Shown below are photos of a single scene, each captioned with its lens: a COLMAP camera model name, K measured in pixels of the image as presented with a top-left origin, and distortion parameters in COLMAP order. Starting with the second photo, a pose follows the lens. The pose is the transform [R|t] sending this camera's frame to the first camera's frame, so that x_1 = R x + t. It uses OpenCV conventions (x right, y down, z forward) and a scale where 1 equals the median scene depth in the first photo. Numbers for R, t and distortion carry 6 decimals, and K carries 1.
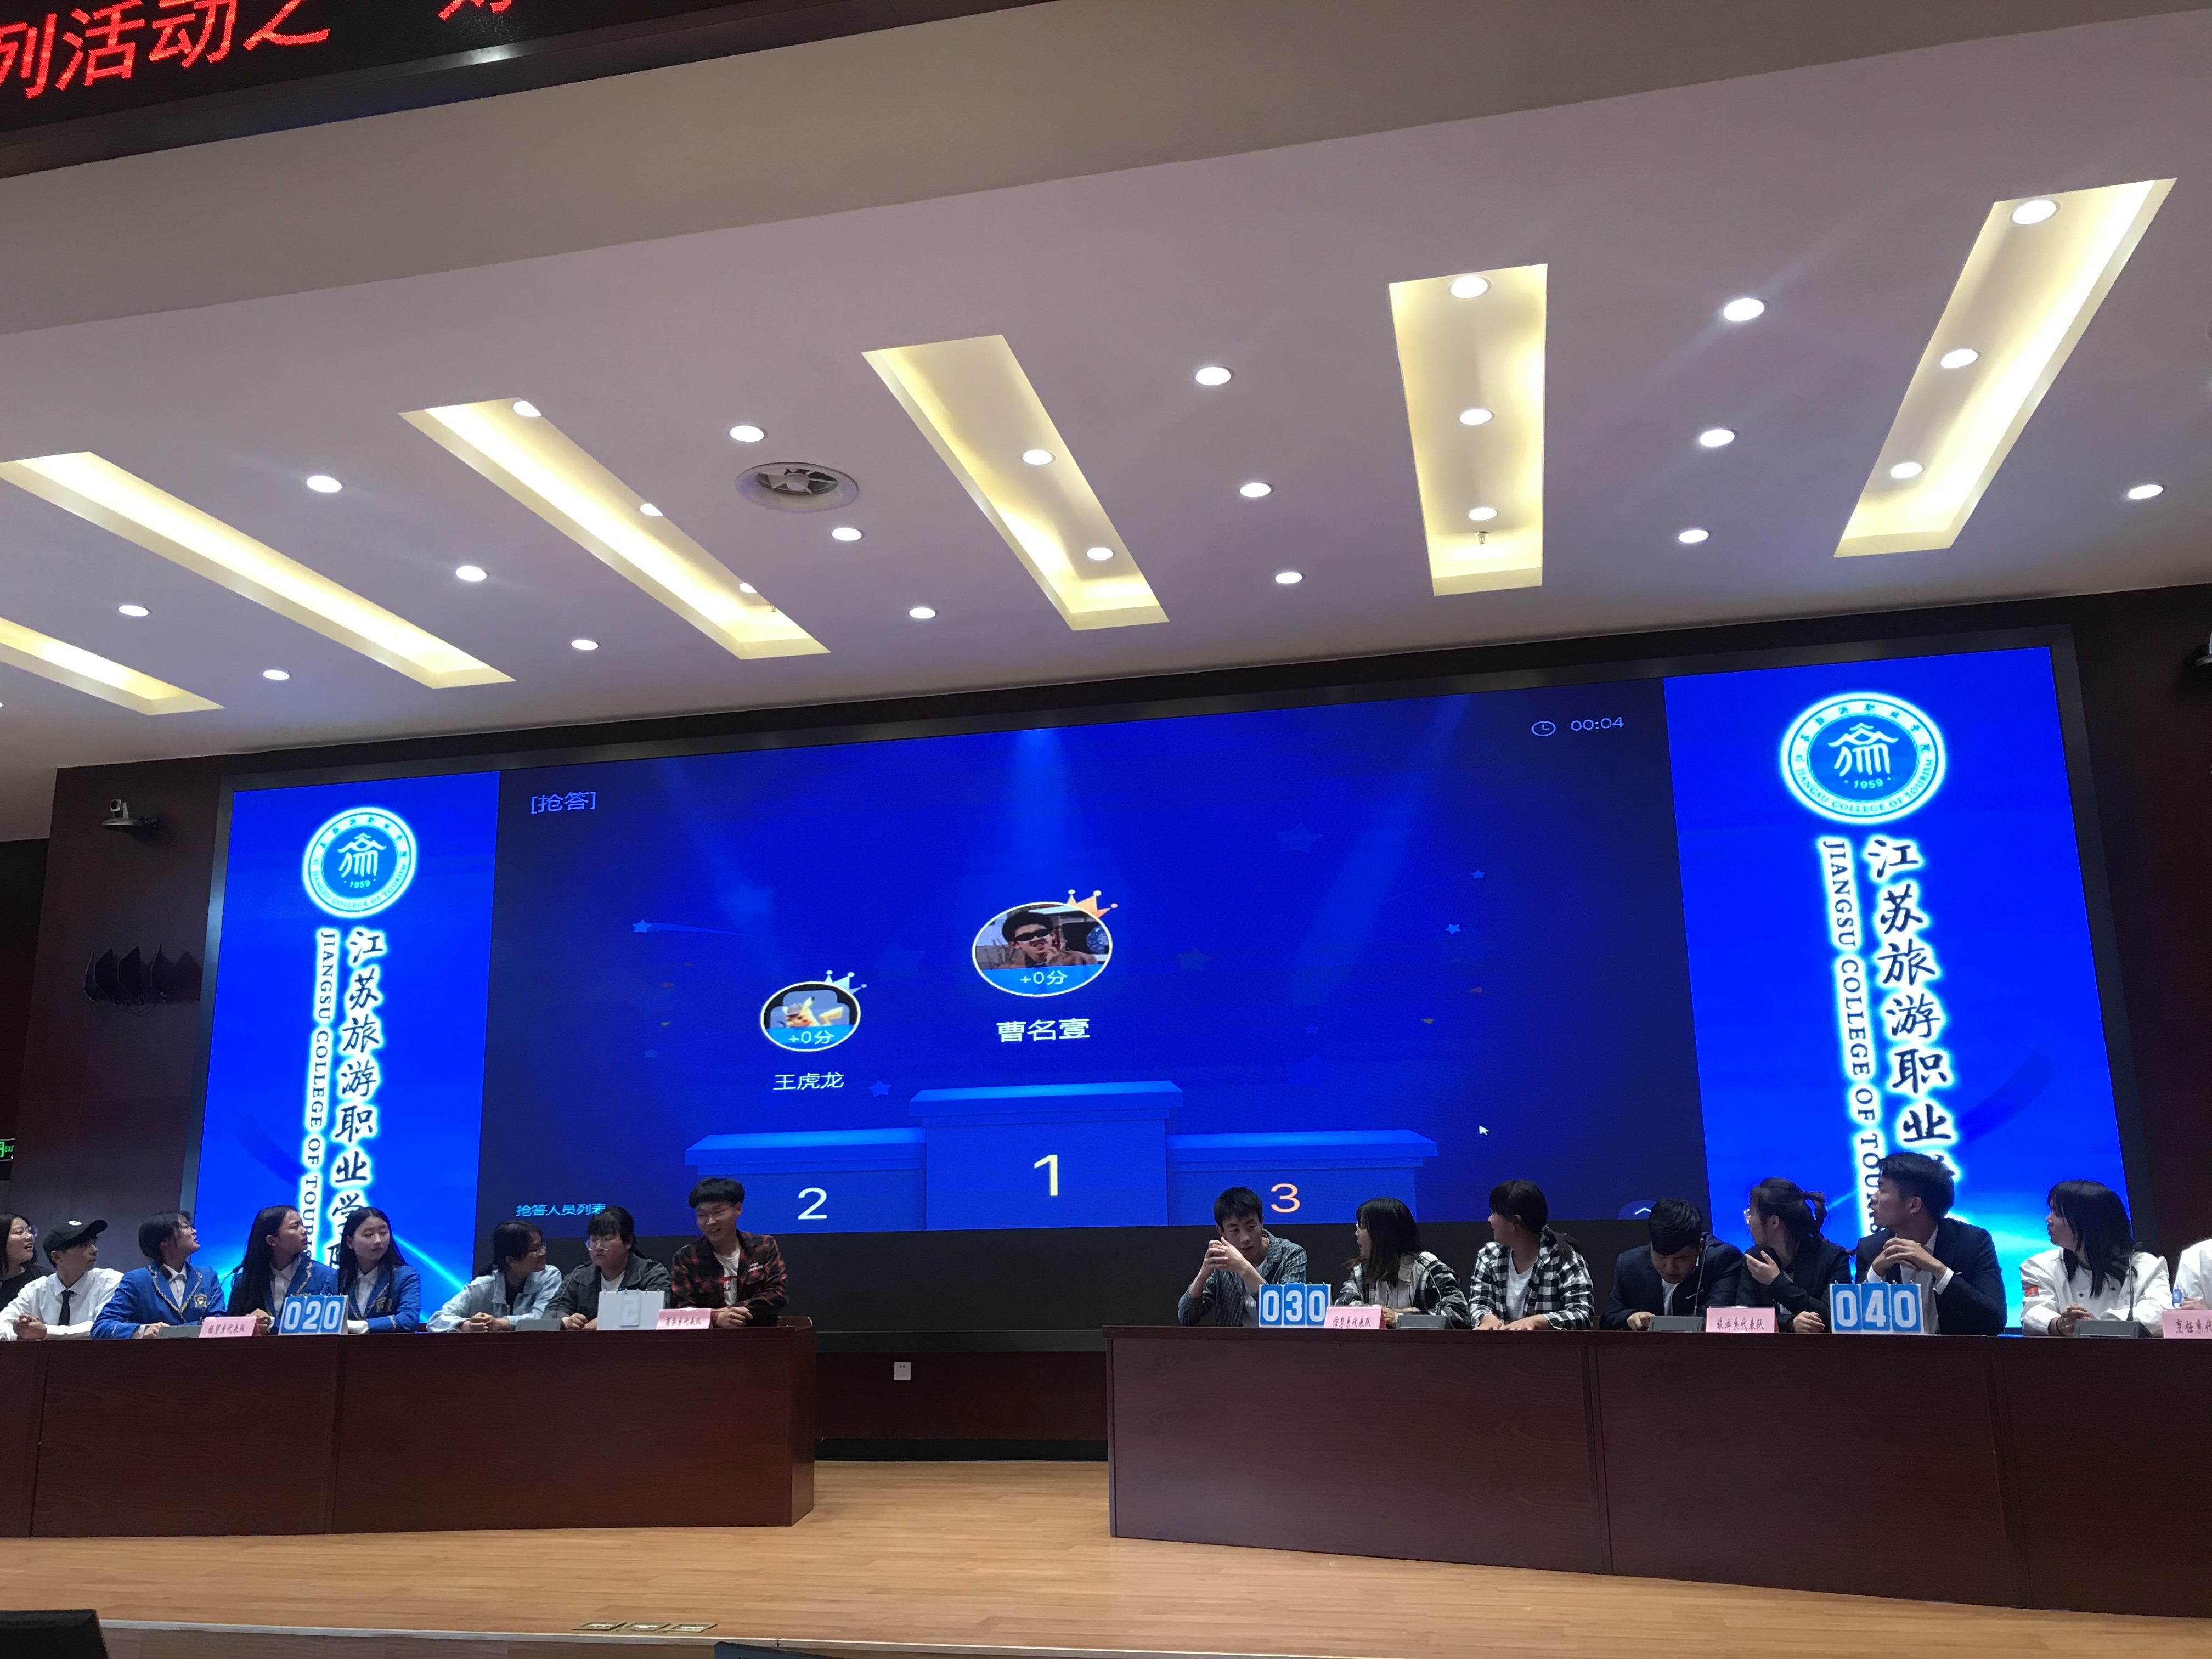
lens RADIAL K [[1928.7, 0, 1096.4], [0, 1928.7, 788.4], [0, 0, 1]] dist [0.006864, -0.109355]
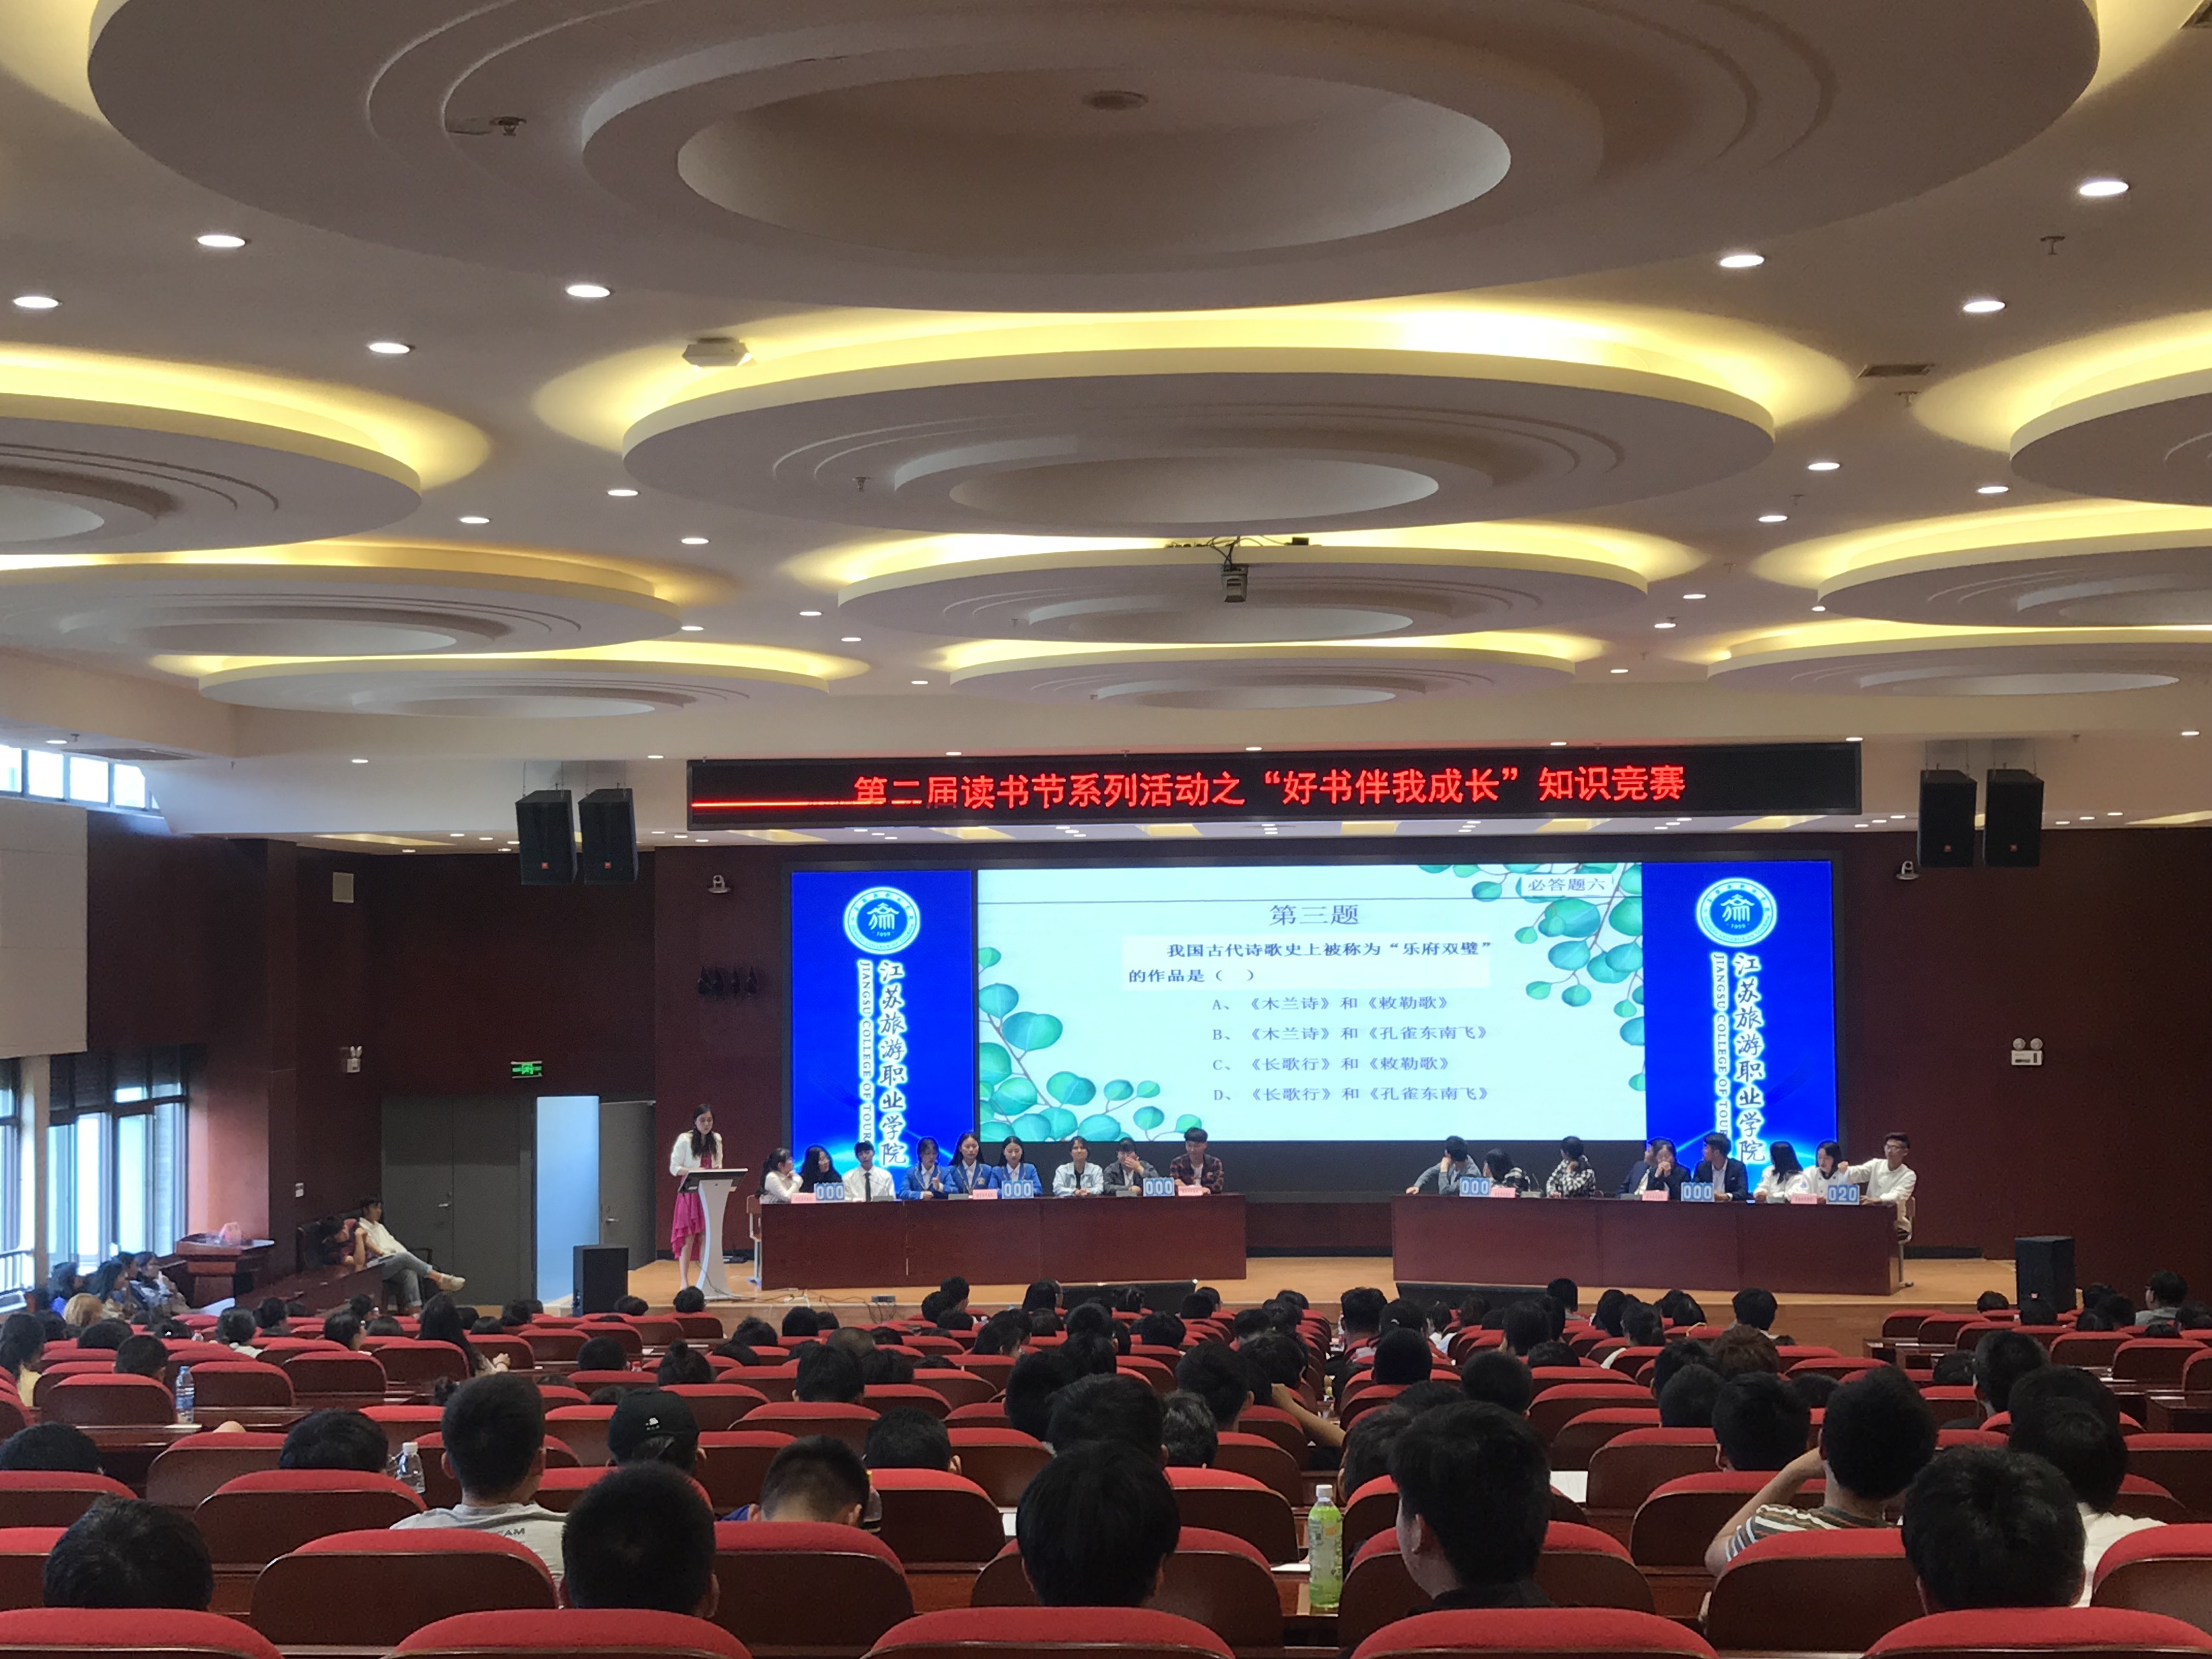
lens RADIAL K [[3421.9, 0, 1105.7], [0, 3421.9, 831.0], [0, 0, 1]] dist [-0.030329, 0.000000]
pose [[0.988866, 0.014256, 0.148121, -0.773843], [-0.041747, 0.982004, 0.184190, -0.728020], [-0.142830, -0.188322, 0.971666, -2.333207]]
